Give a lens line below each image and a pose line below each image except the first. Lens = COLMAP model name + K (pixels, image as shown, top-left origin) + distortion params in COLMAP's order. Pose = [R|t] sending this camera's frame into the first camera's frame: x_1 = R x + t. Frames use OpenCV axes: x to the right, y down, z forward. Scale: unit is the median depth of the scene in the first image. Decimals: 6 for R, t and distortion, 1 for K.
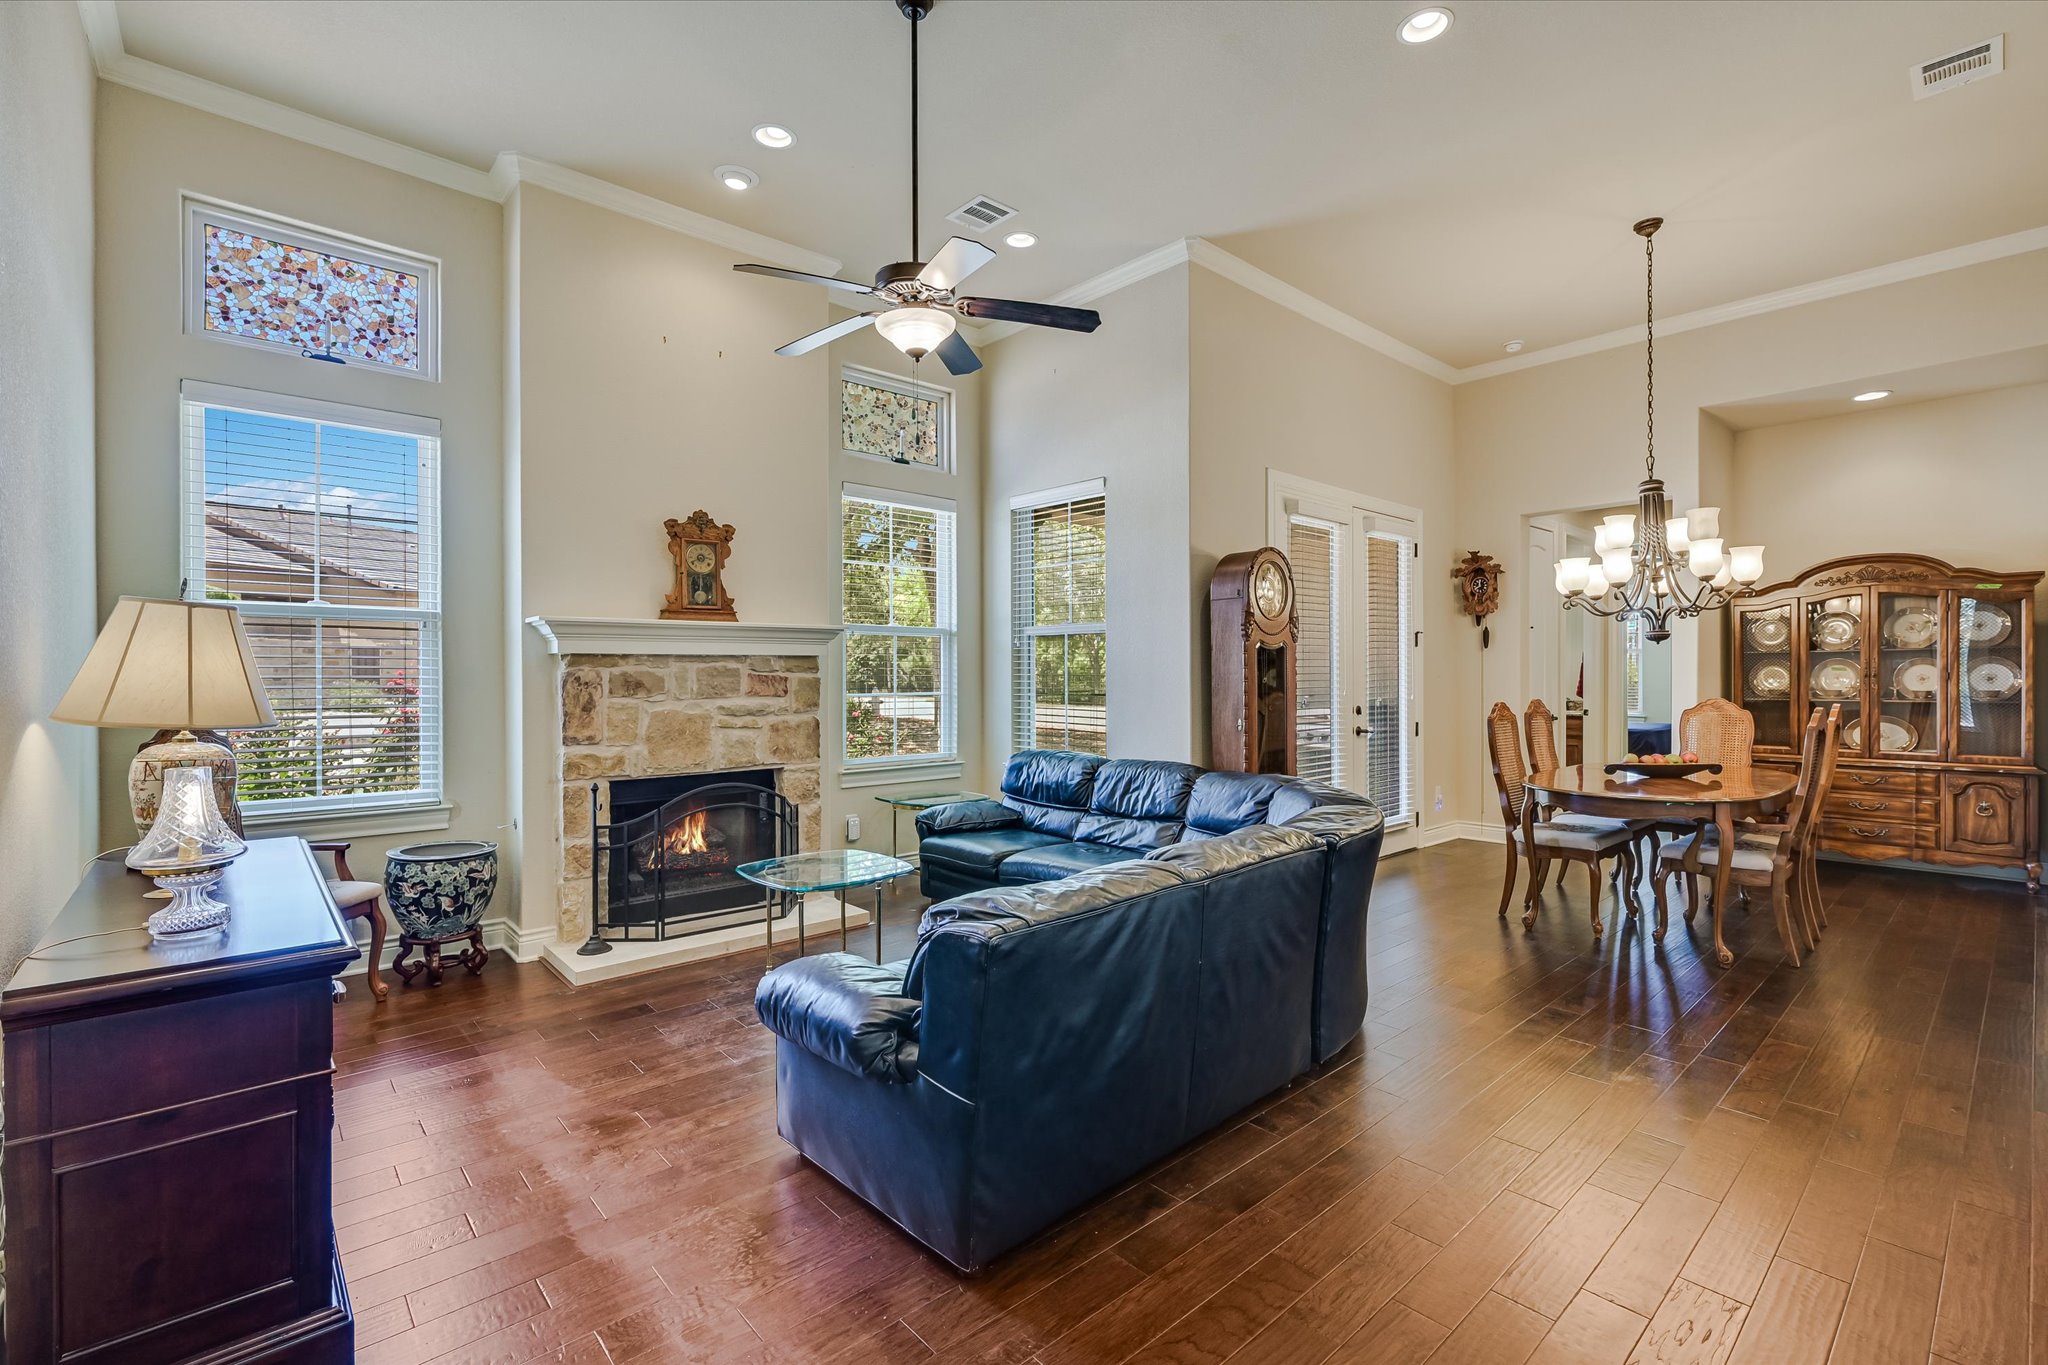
lens RADIAL K [[928.4, 0, 1043.0], [0, 928.4, 683.7], [0, 0, 1]] dist [-0.001149, 0.000629]
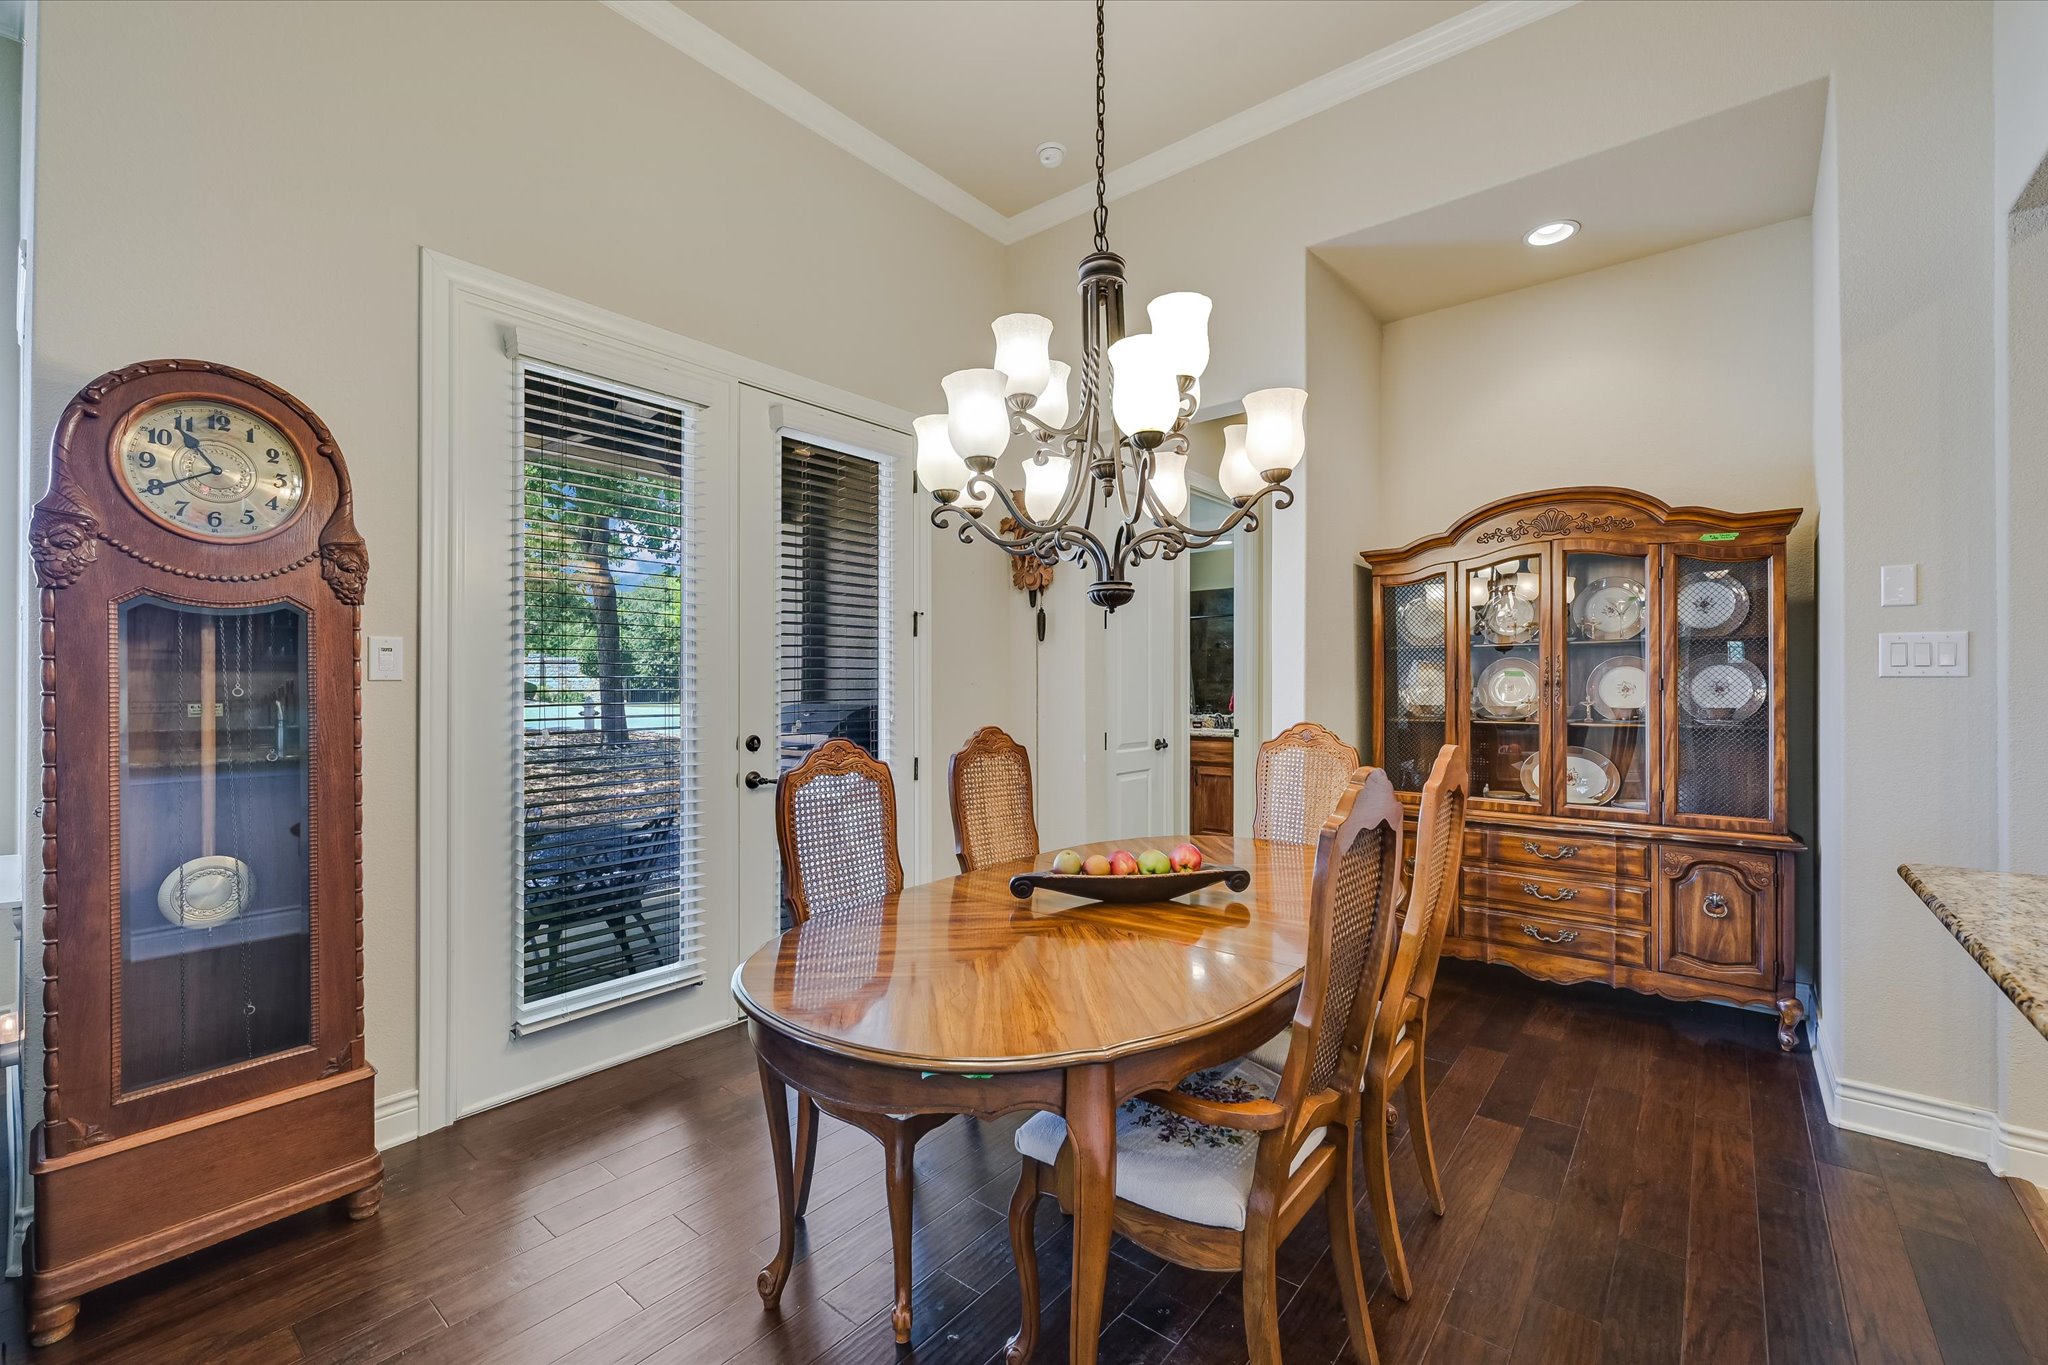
lens RADIAL K [[928.4, 0, 1010.0], [0, 928.4, 685.0], [0, 0, 1]] dist [-0.001149, 0.000629]
pose [[0.986107, 0.002132, 0.166096, 0.443580], [-0.000867, 0.999970, -0.007692, -0.002885], [-0.166108, 0.007441, 0.986080, 0.461101]]
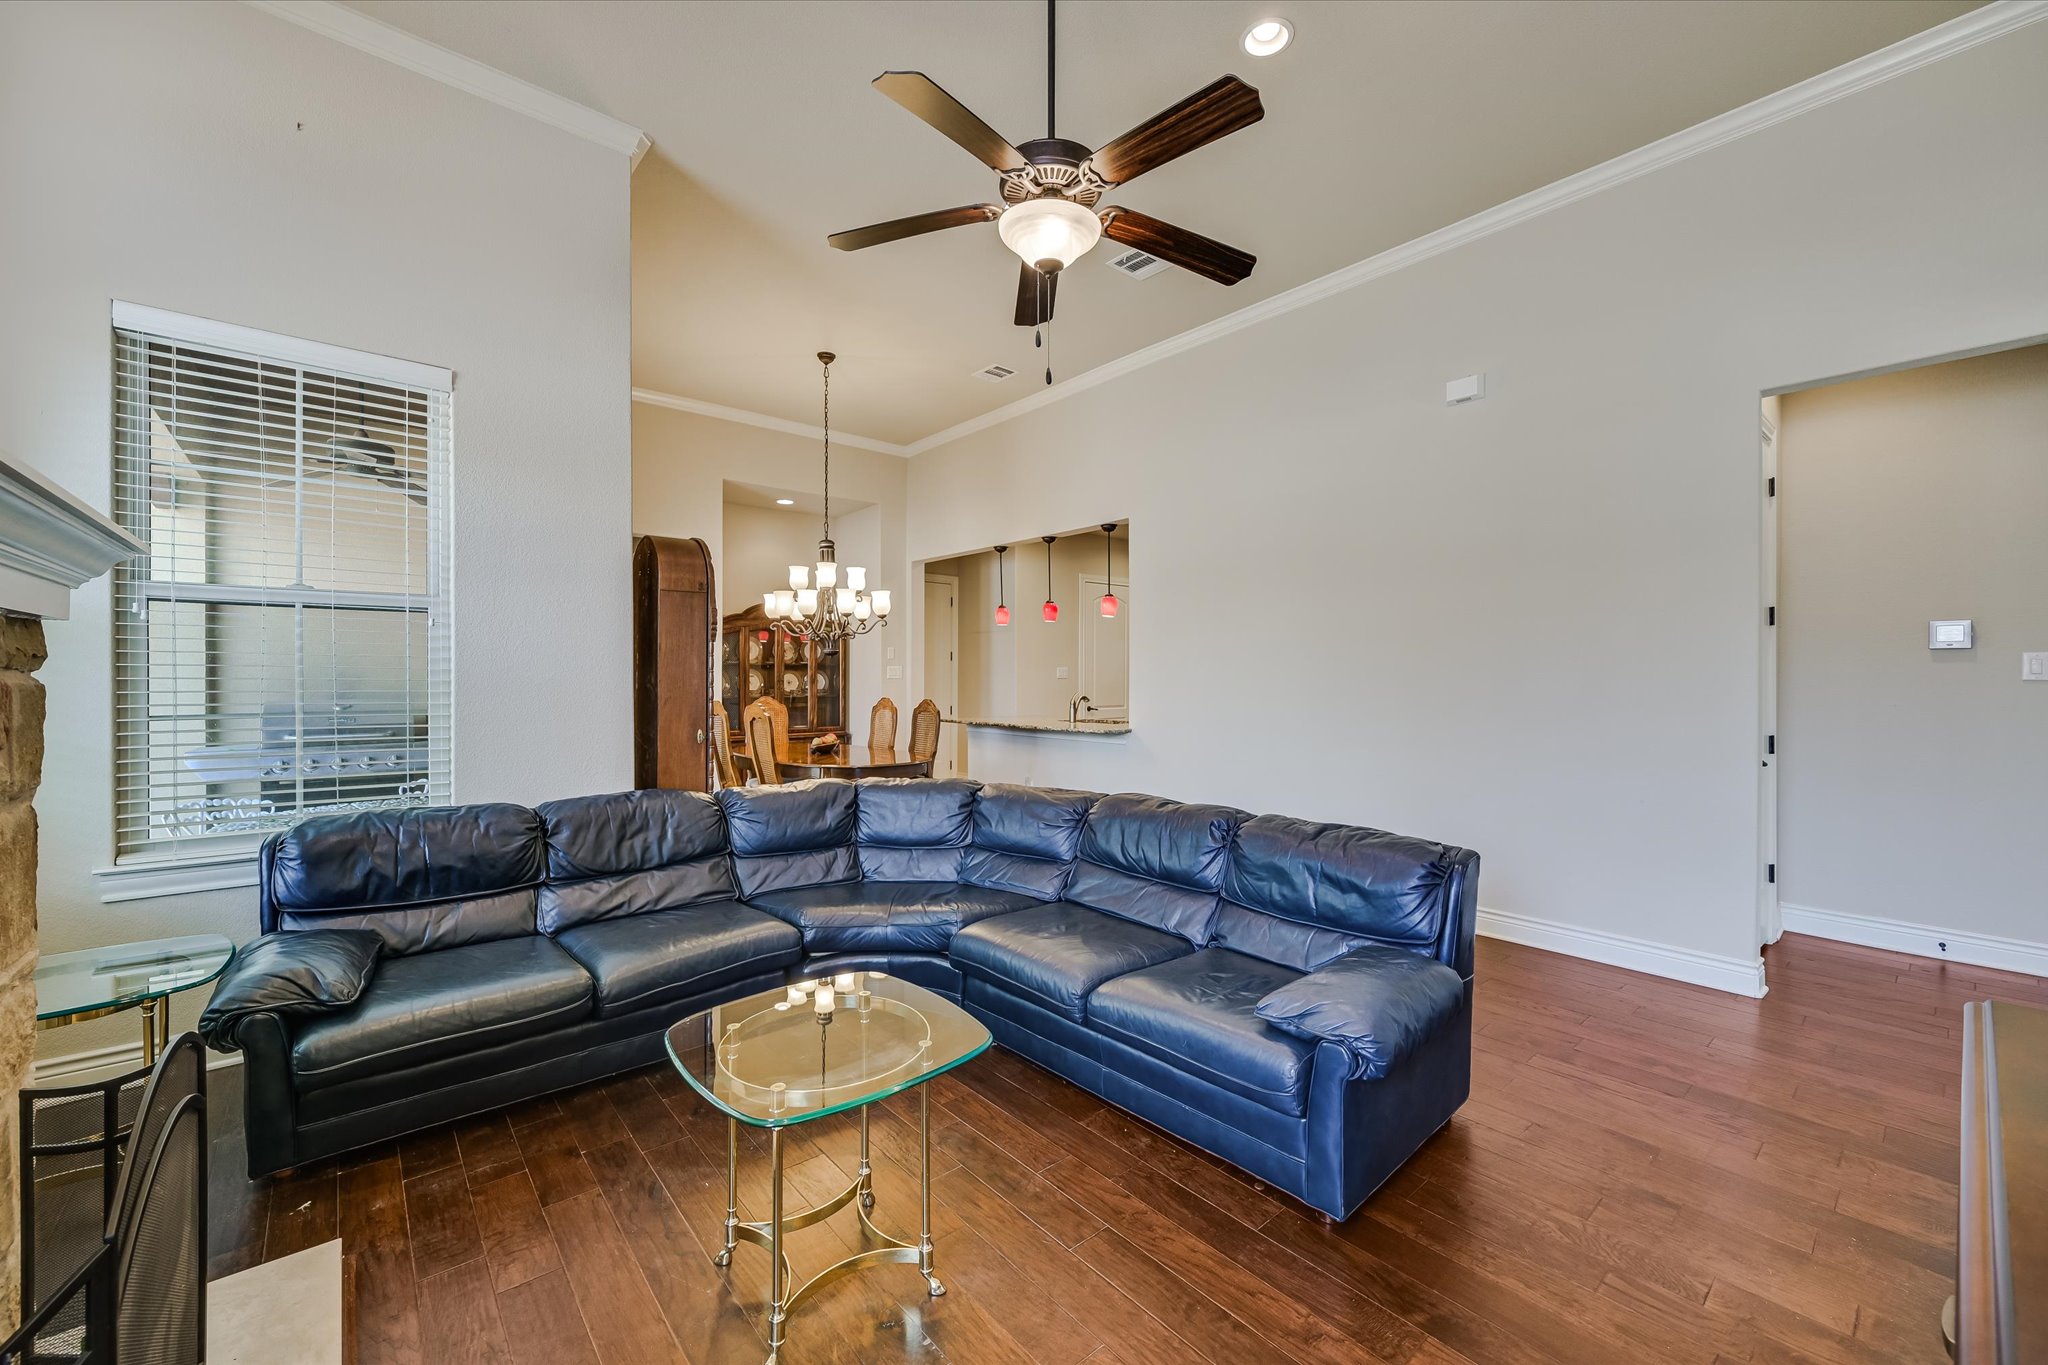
lens RADIAL K [[798.6, 0, 1024.9], [0, 798.6, 680.1], [0, 0, 1]] dist [-0.001348, -0.000373]
pose [[0.013363, -0.000967, 0.999910, -0.451834], [0.007491, 0.999972, 0.000867, -0.005861], [-0.999883, 0.007479, 0.013370, 0.569164]]
